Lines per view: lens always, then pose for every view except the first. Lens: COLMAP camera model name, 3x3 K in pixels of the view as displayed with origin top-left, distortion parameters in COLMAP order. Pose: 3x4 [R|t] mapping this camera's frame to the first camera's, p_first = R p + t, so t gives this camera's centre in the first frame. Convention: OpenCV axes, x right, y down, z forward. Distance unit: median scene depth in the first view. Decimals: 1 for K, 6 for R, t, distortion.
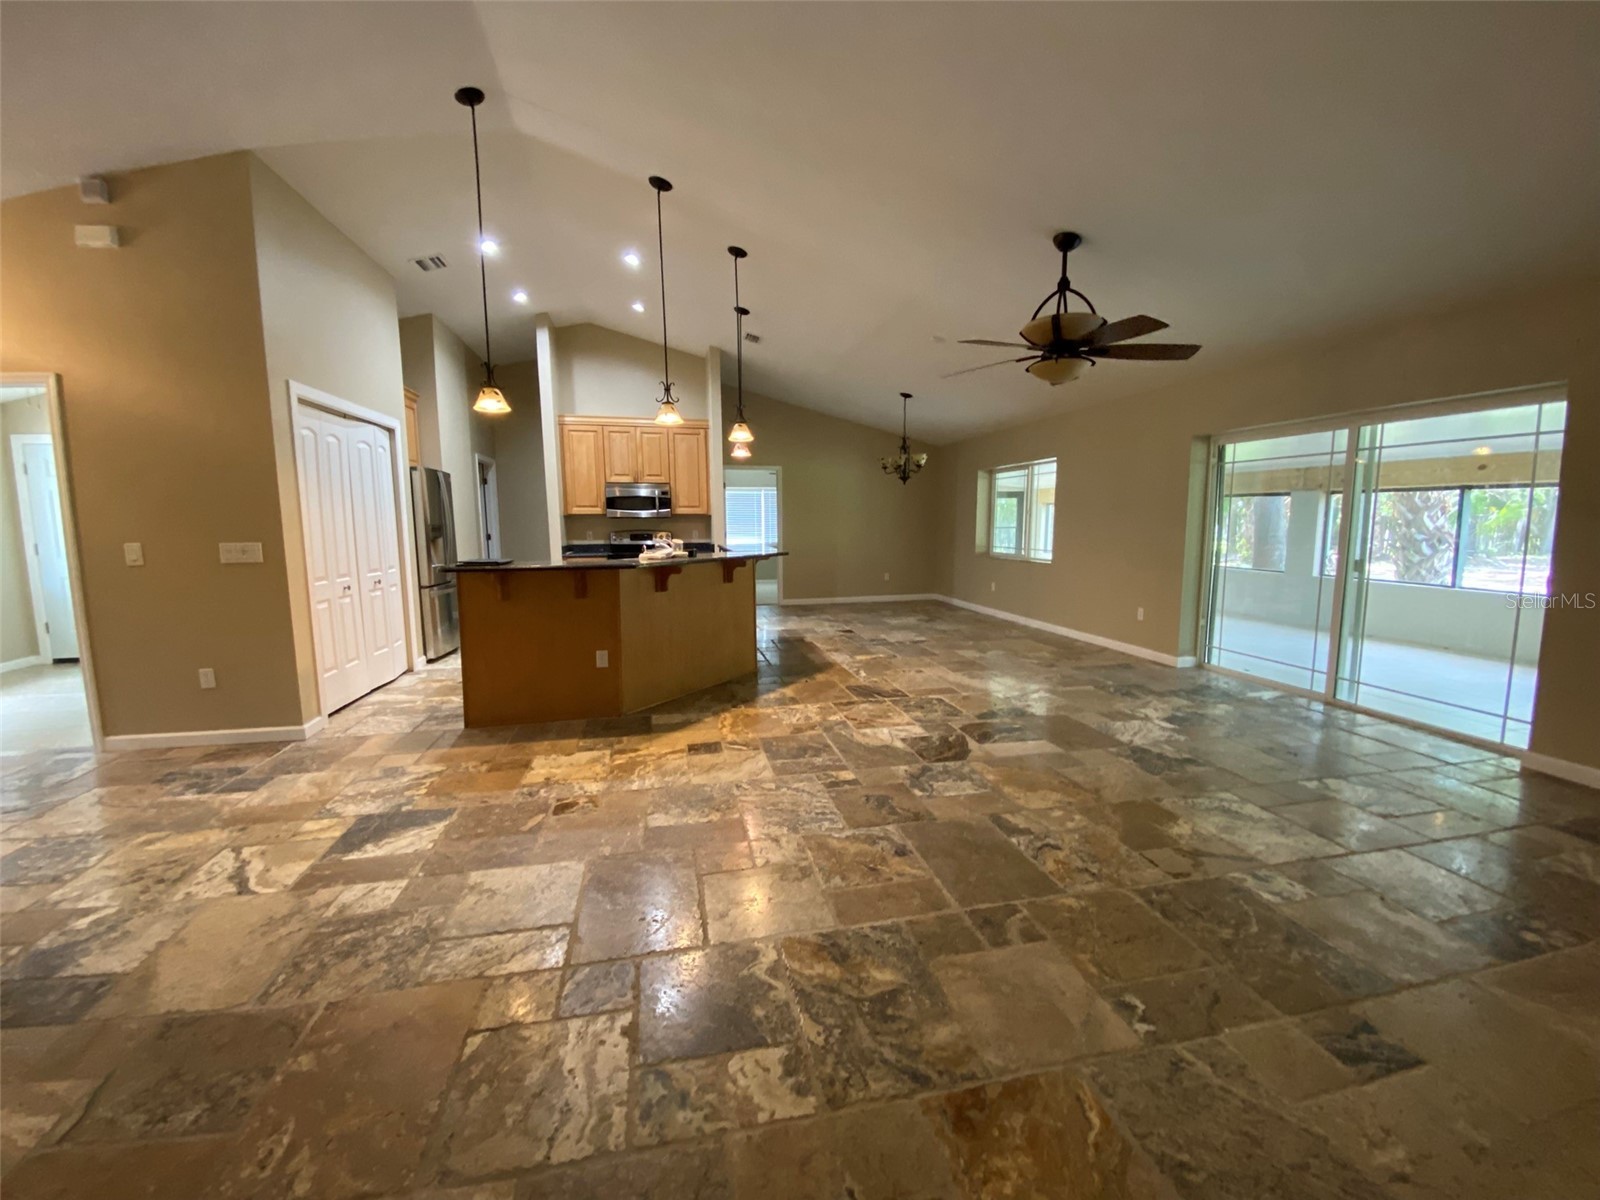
lens RADIAL K [[648.4, 0, 798.2], [0, 648.4, 596.0], [0, 0, 1]] dist [0.016831, -0.018288]
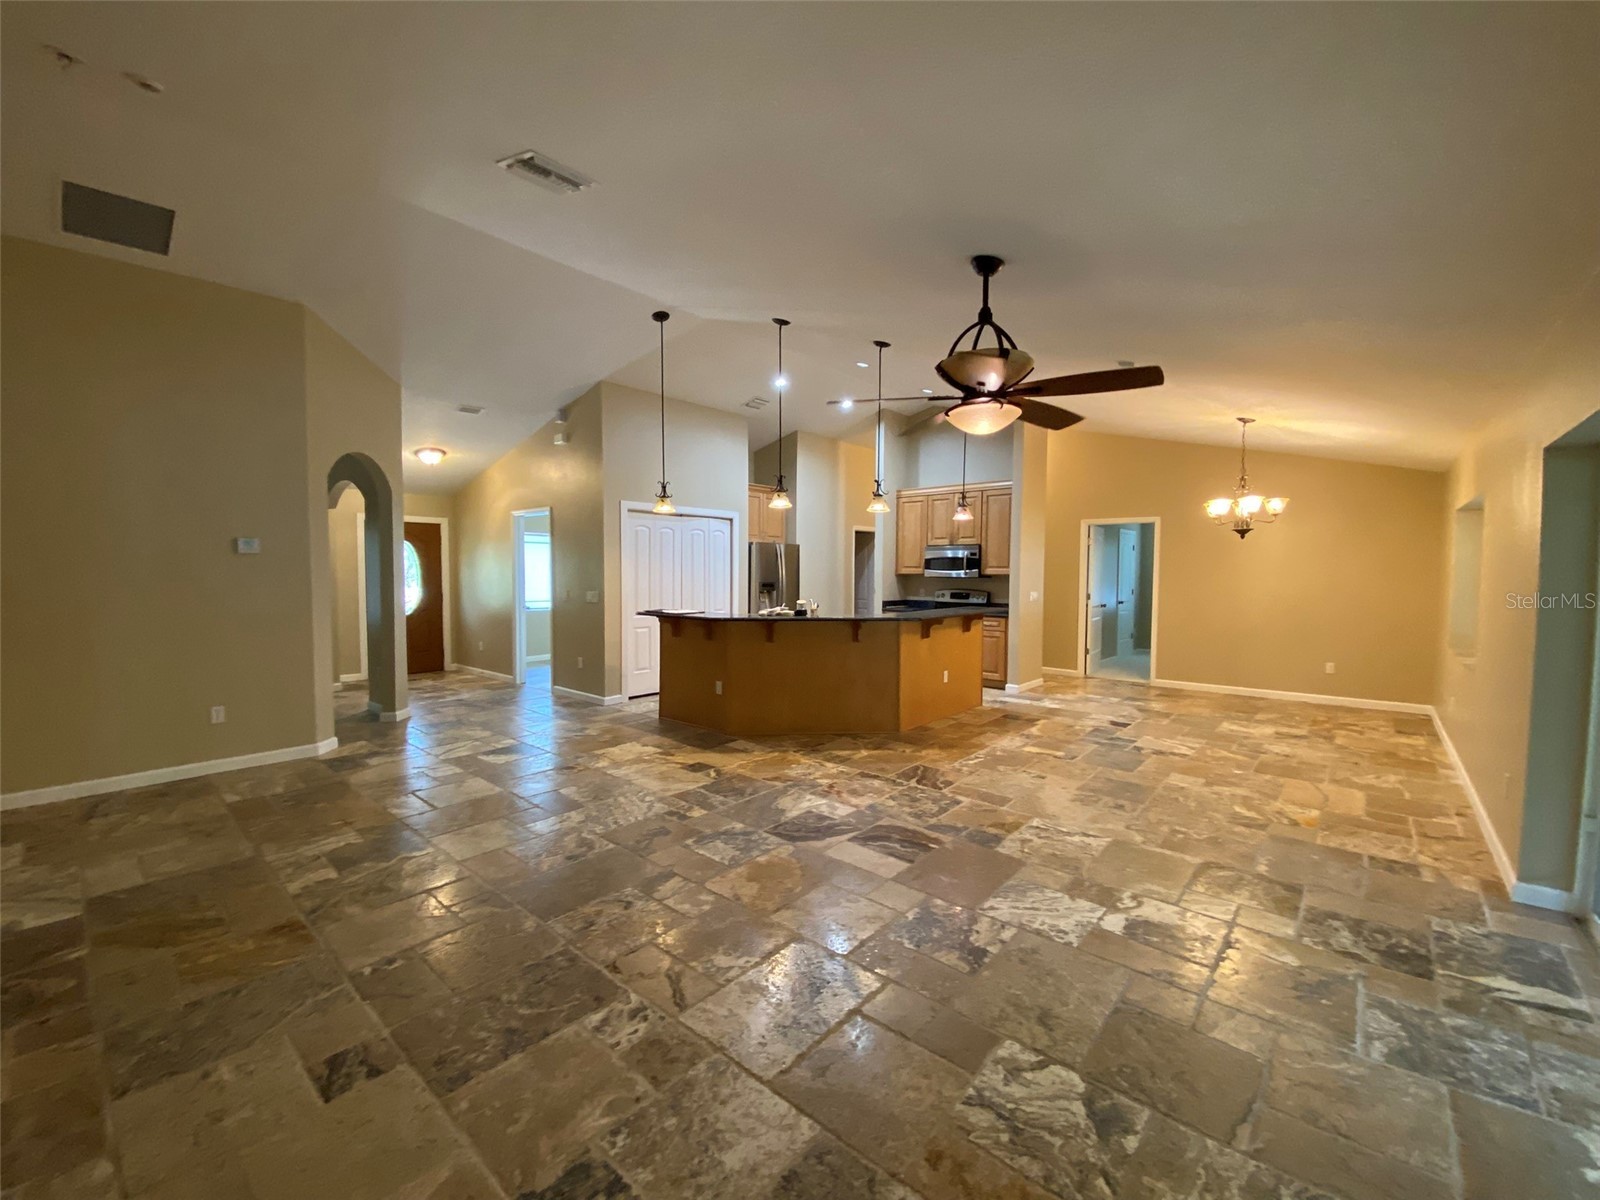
lens RADIAL K [[648.4, 0, 796.8], [0, 648.4, 592.7], [0, 0, 1]] dist [0.016831, -0.018288]
pose [[0.601196, 0.039581, -0.798120, 0.858401], [-0.104607, 0.994076, -0.029498, -0.075409], [0.792225, 0.101223, 0.601775, 0.324254]]
